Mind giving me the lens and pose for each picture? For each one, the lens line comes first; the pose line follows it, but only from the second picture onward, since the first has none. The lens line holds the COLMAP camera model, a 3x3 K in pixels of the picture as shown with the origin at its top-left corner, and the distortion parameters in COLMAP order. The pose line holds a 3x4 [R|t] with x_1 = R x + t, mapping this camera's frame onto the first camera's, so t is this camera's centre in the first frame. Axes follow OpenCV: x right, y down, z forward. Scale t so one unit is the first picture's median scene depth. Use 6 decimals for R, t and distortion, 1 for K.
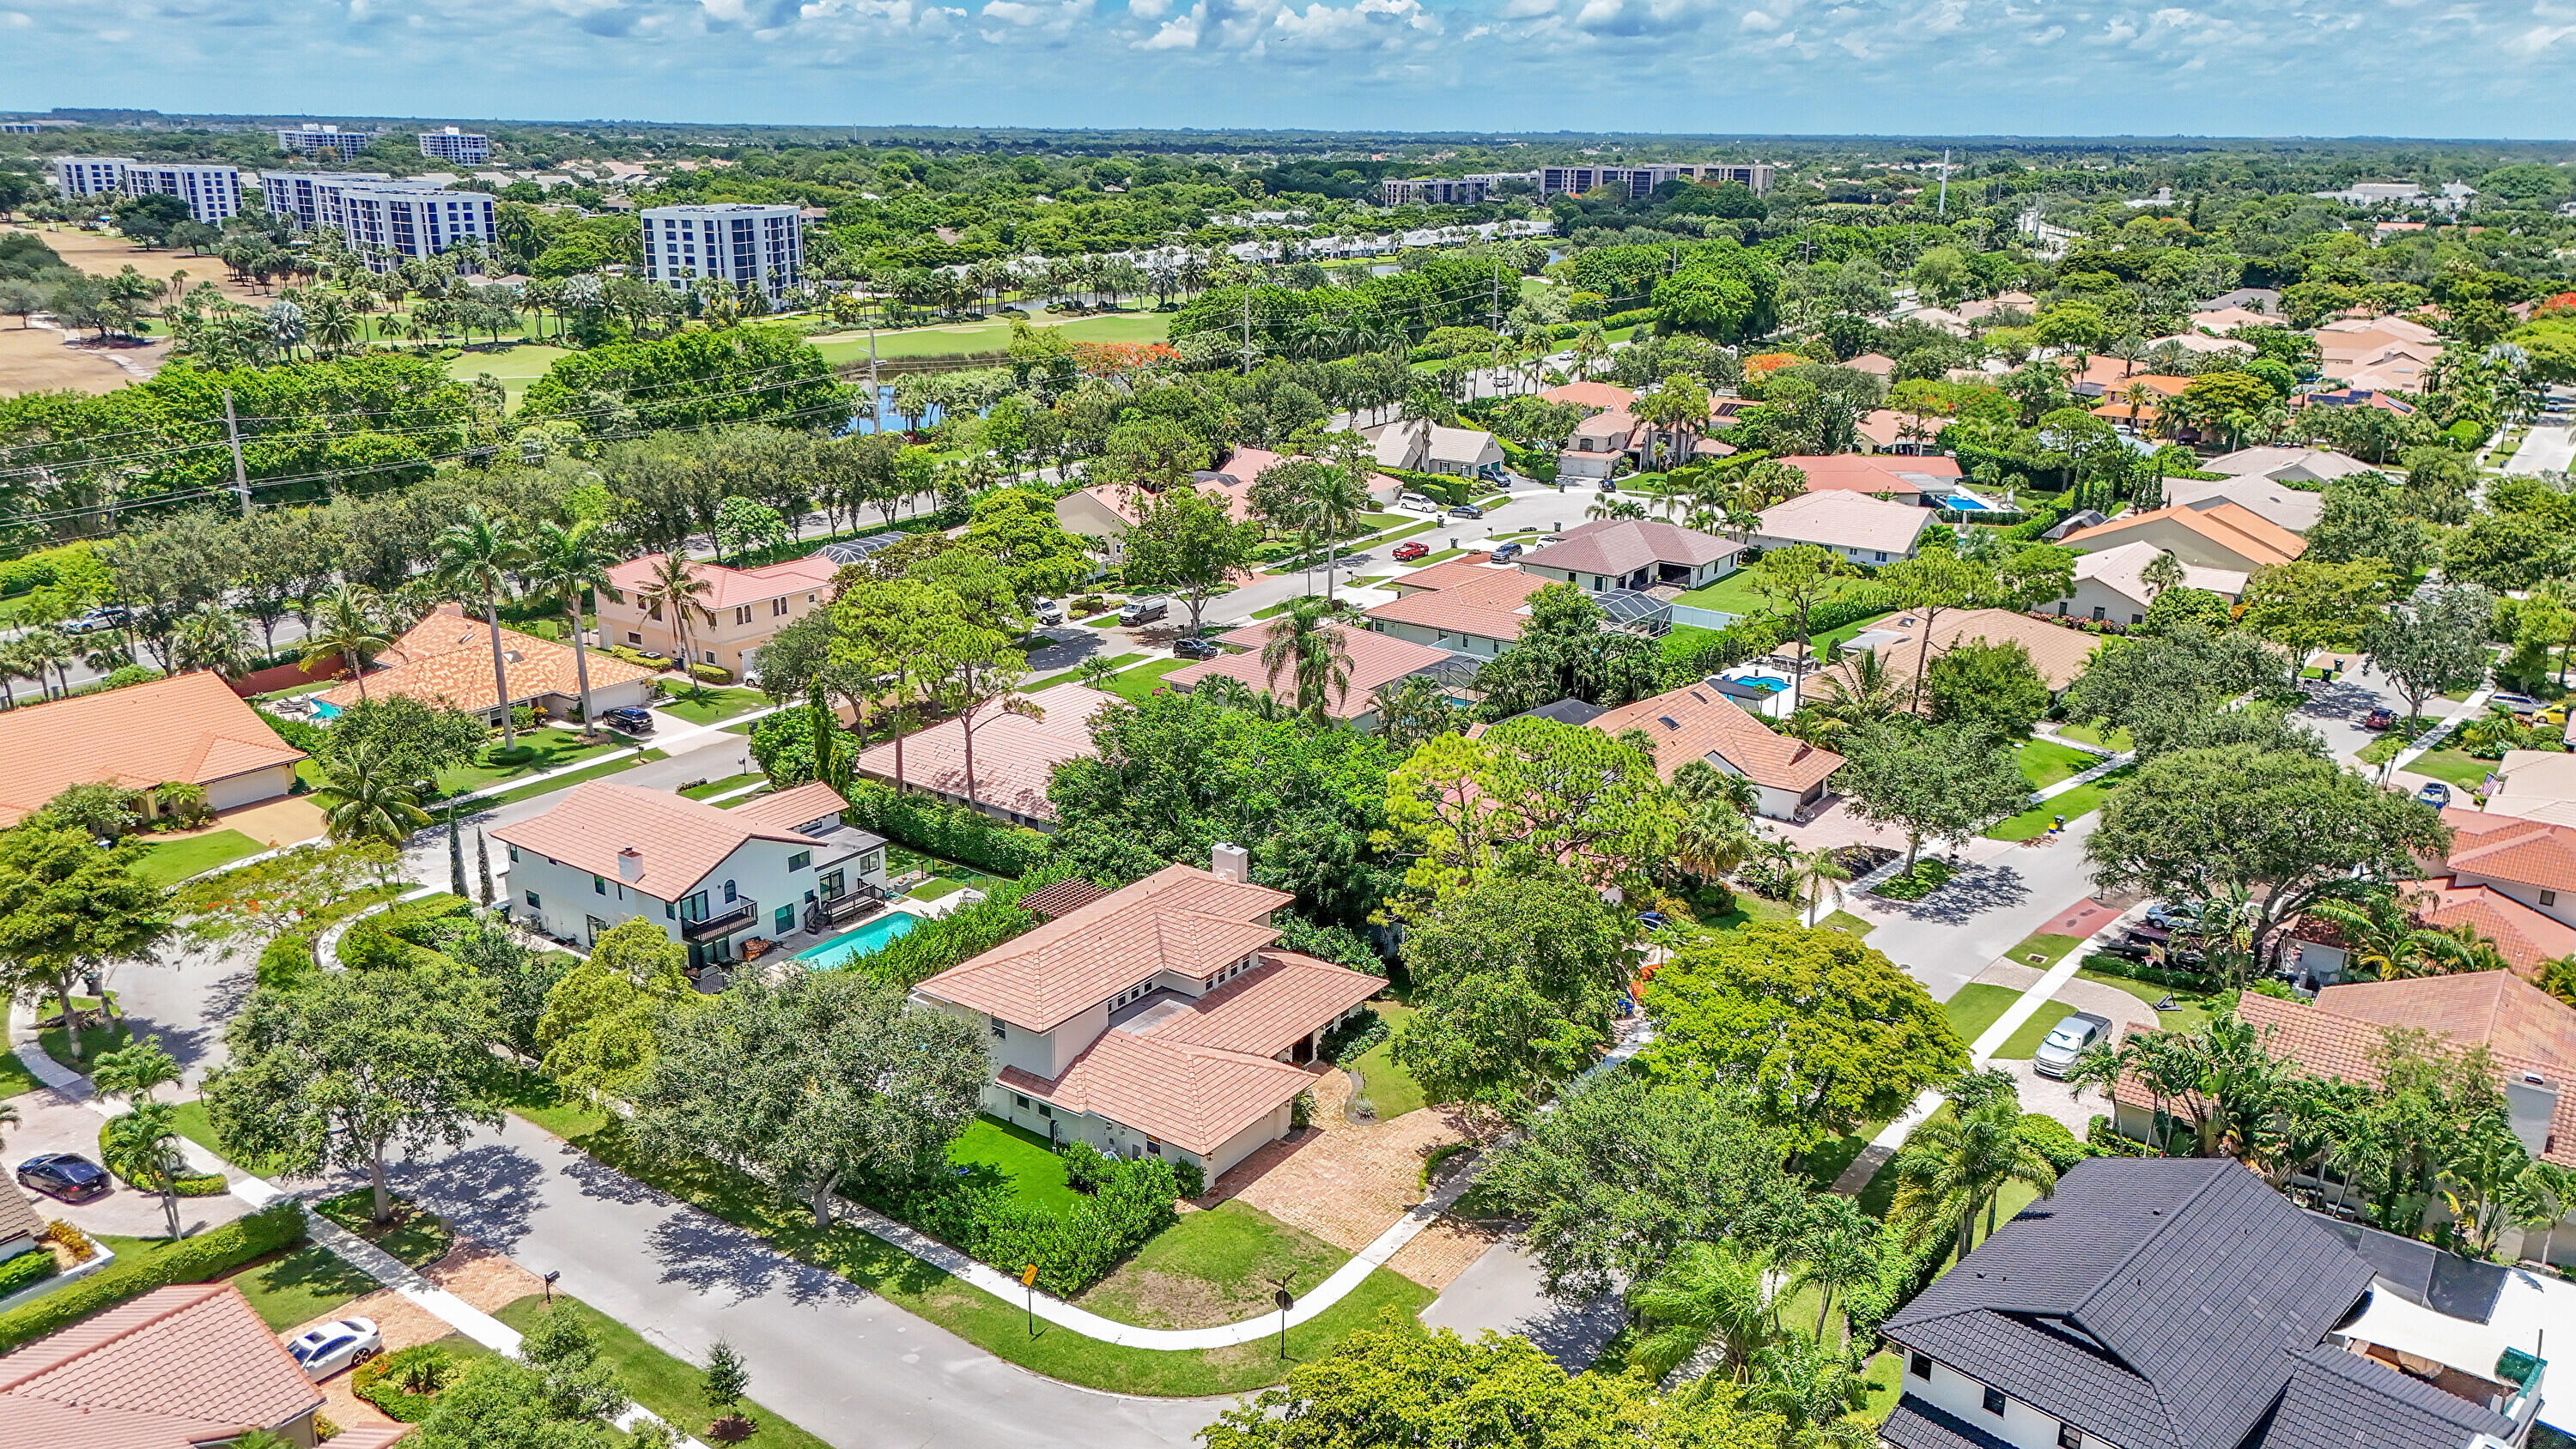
lens RADIAL K [[1905.0, 0, 1280.9], [0, 1905.0, 729.7], [0, 0, 1]] dist [0.041901, -0.049557]
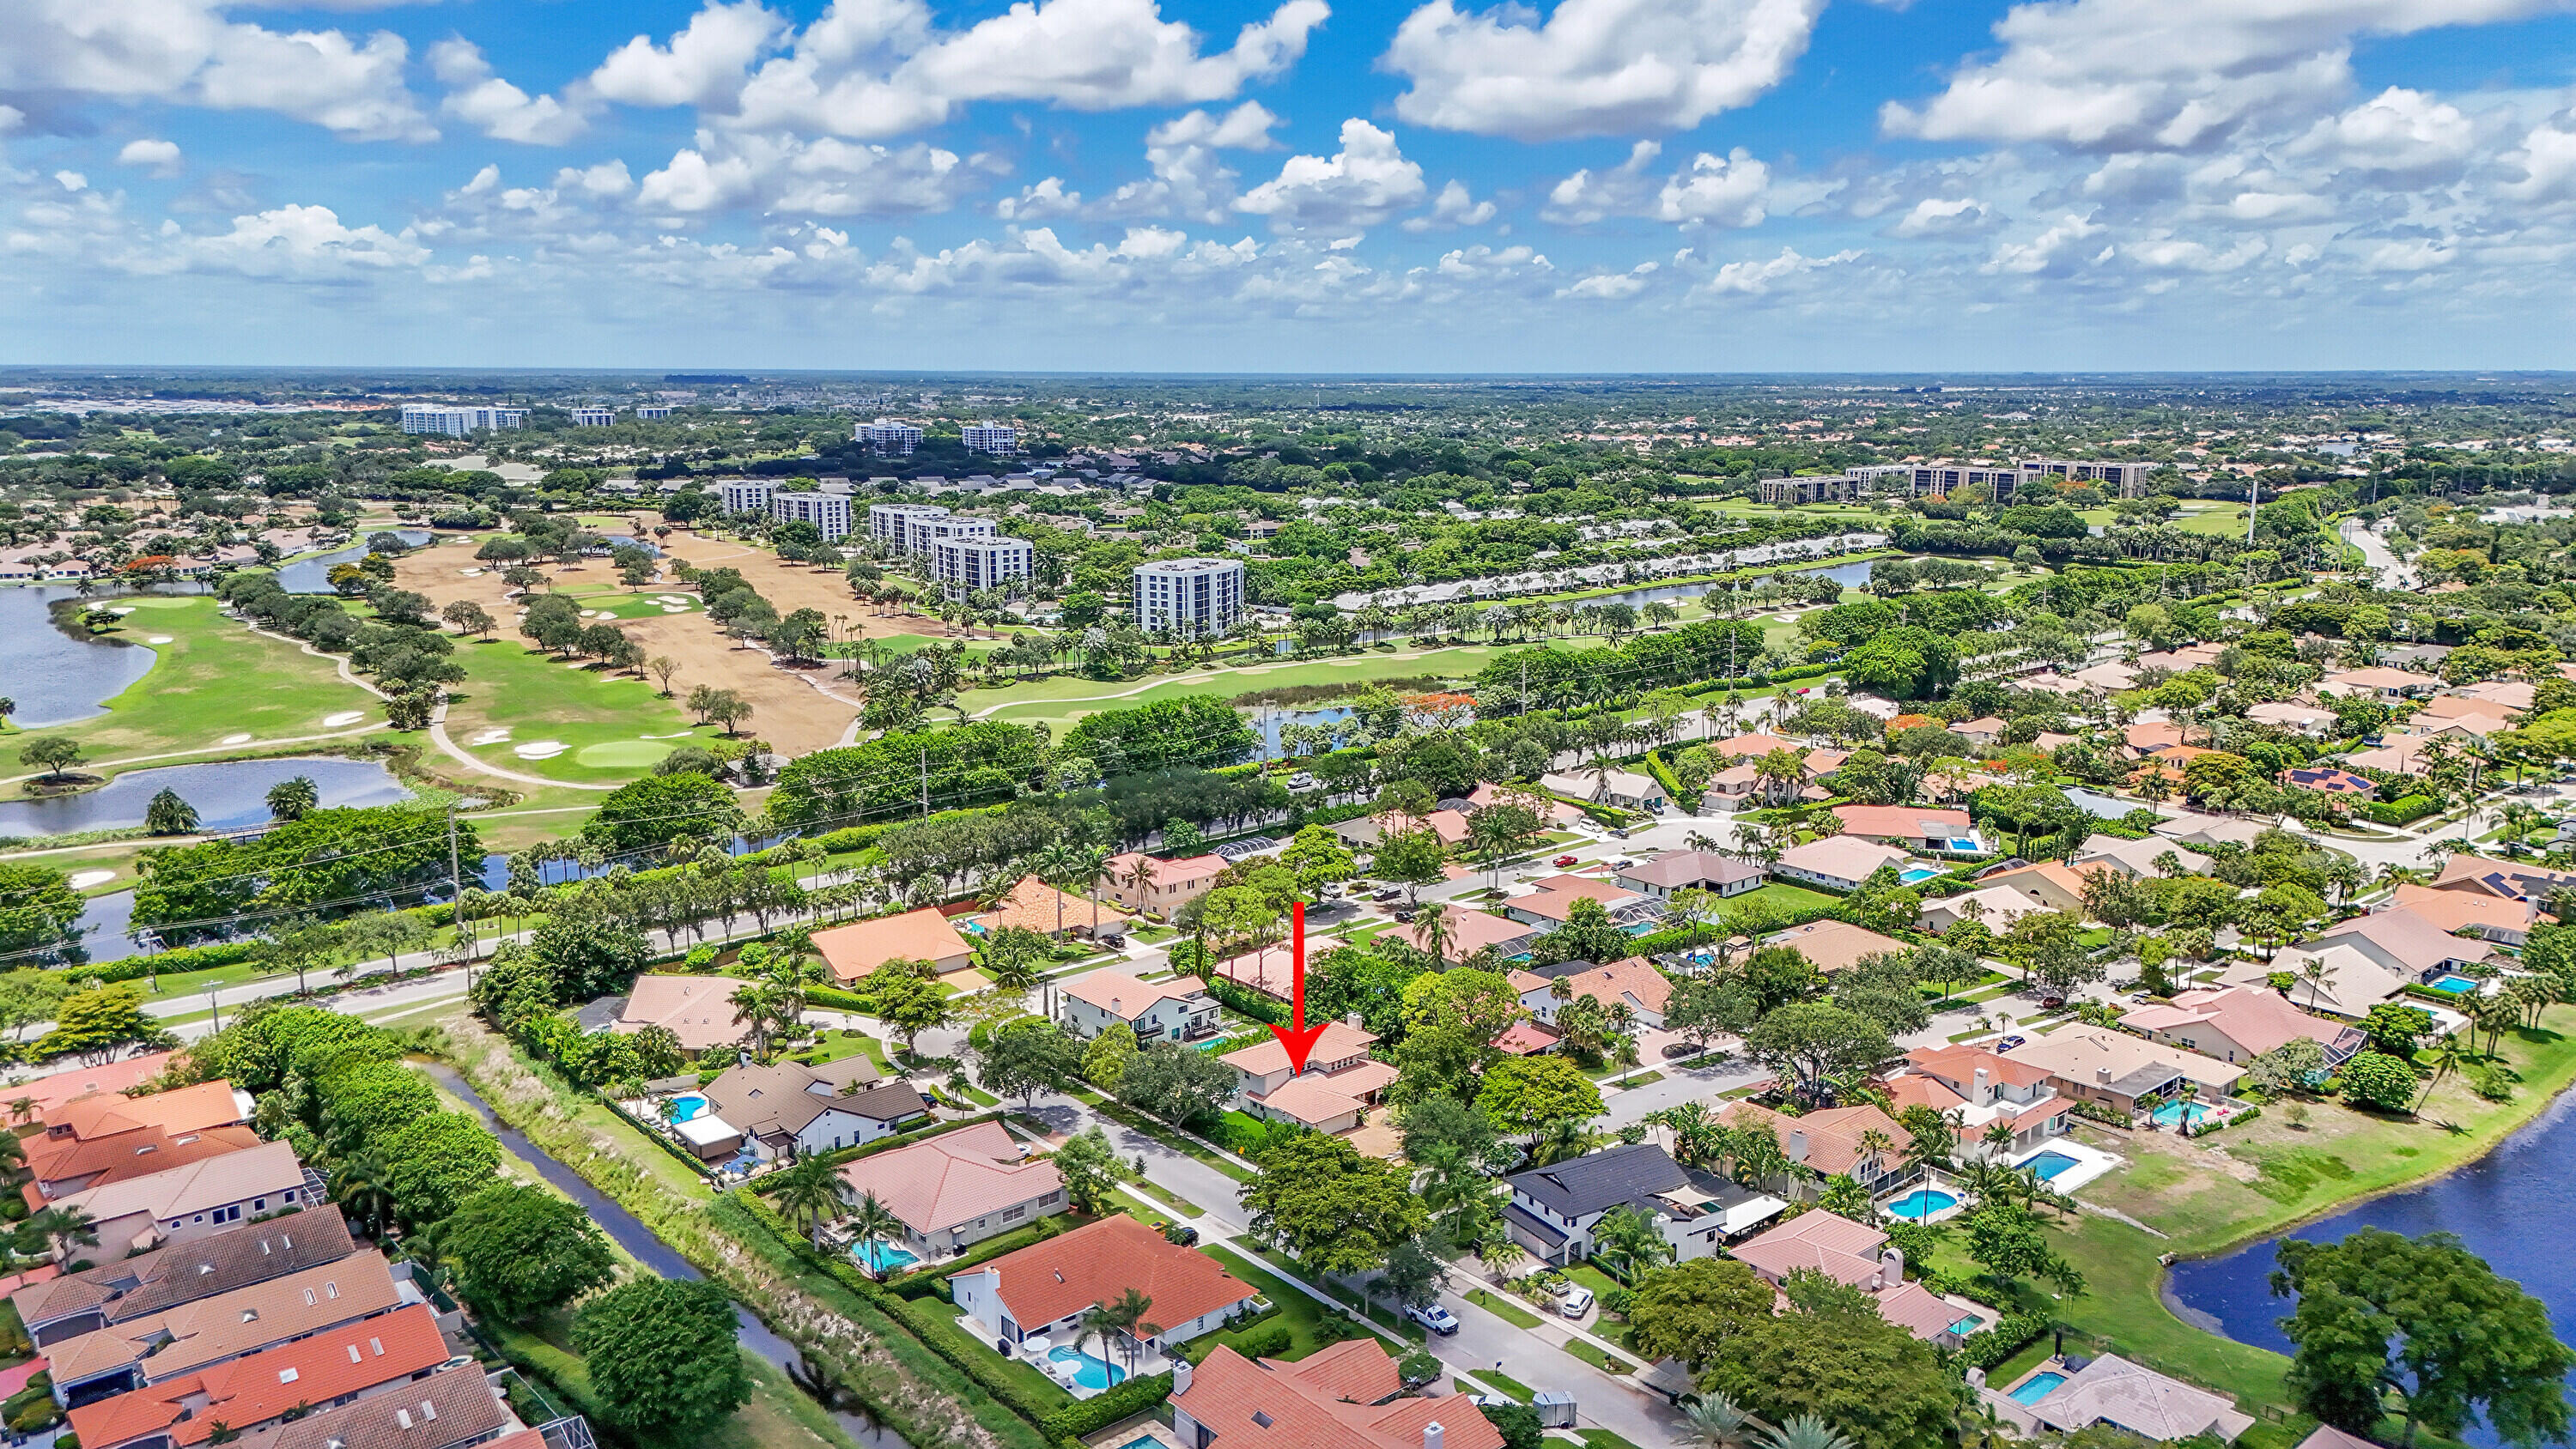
lens RADIAL K [[1879.6, 0, 1279.8], [0, 1879.6, 718.6], [0, 0, 1]] dist [0.117137, -0.181768]
pose [[0.972887, 0.033032, -0.228912, 0.257124], [-0.060357, 0.991712, -0.113417, -0.020187], [0.223268, 0.124158, 0.966818, -0.846908]]
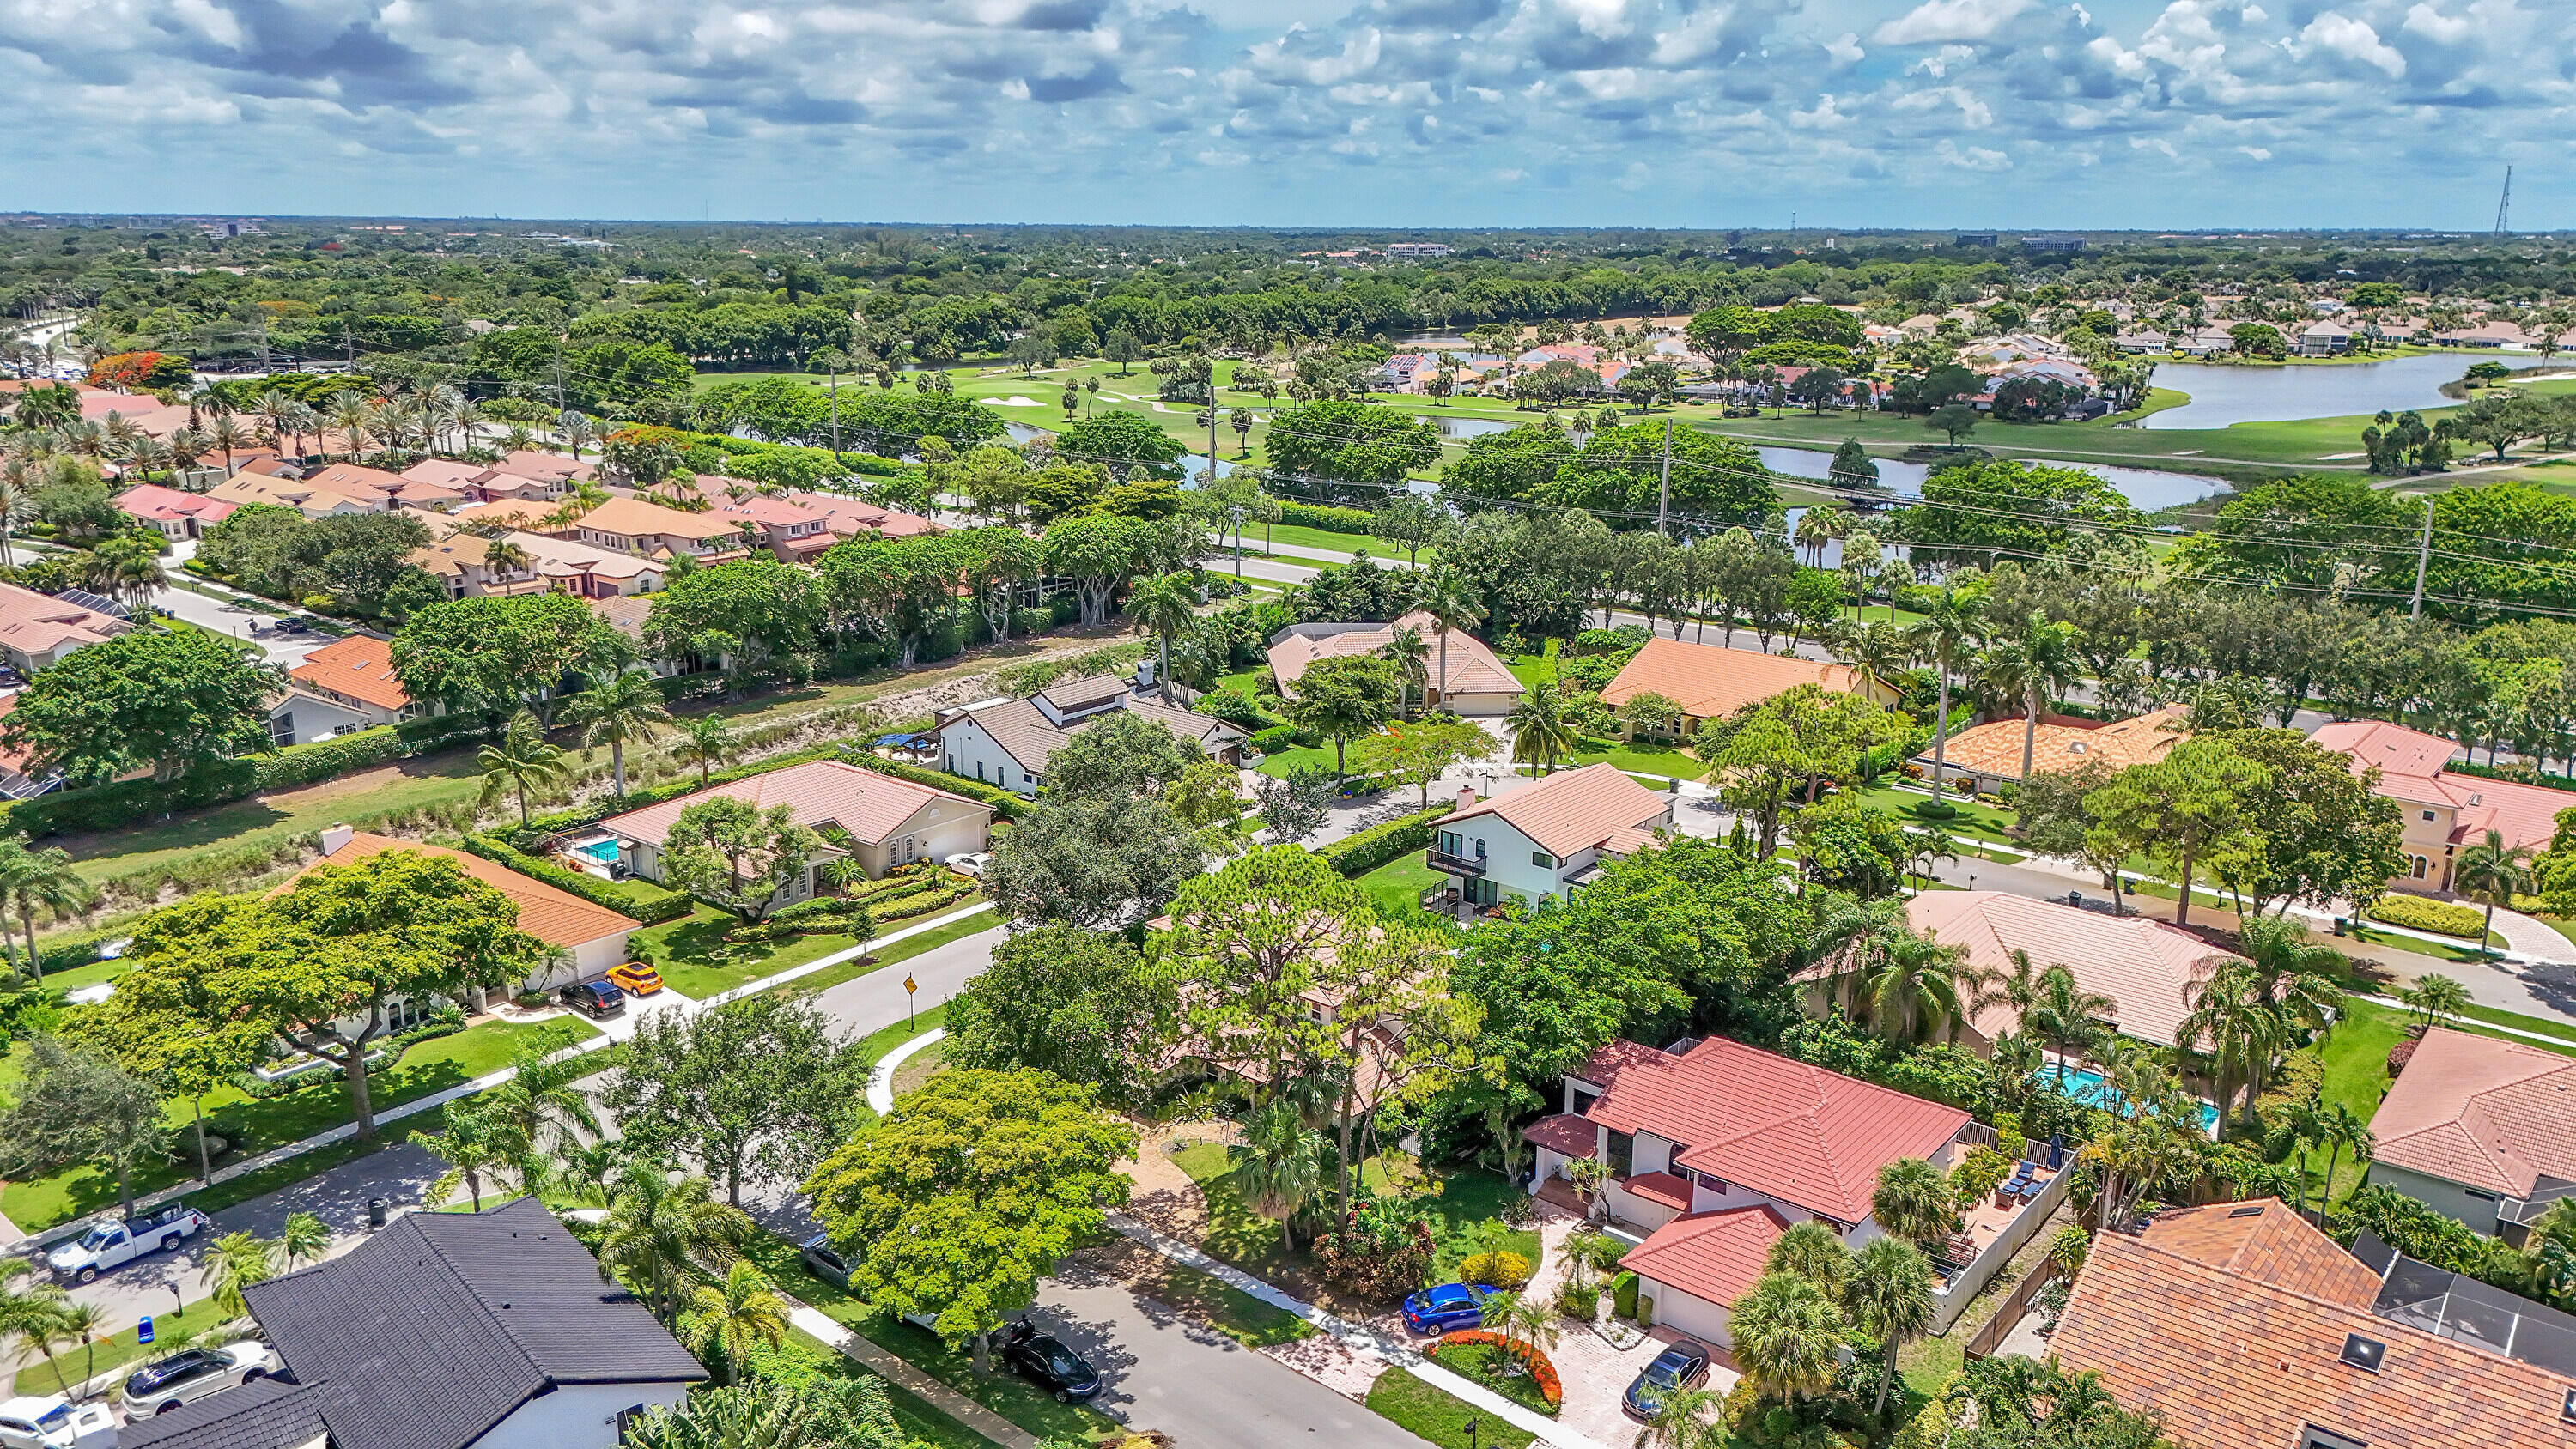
lens RADIAL K [[1905.0, 0, 1280.9], [0, 1905.0, 729.7], [0, 0, 1]] dist [0.041901, -0.049557]
pose [[-0.072177, 0.242827, -0.967381, 0.550050], [-0.305895, 0.917779, 0.253199, -0.158904], [0.949325, 0.314193, 0.008037, 0.545319]]
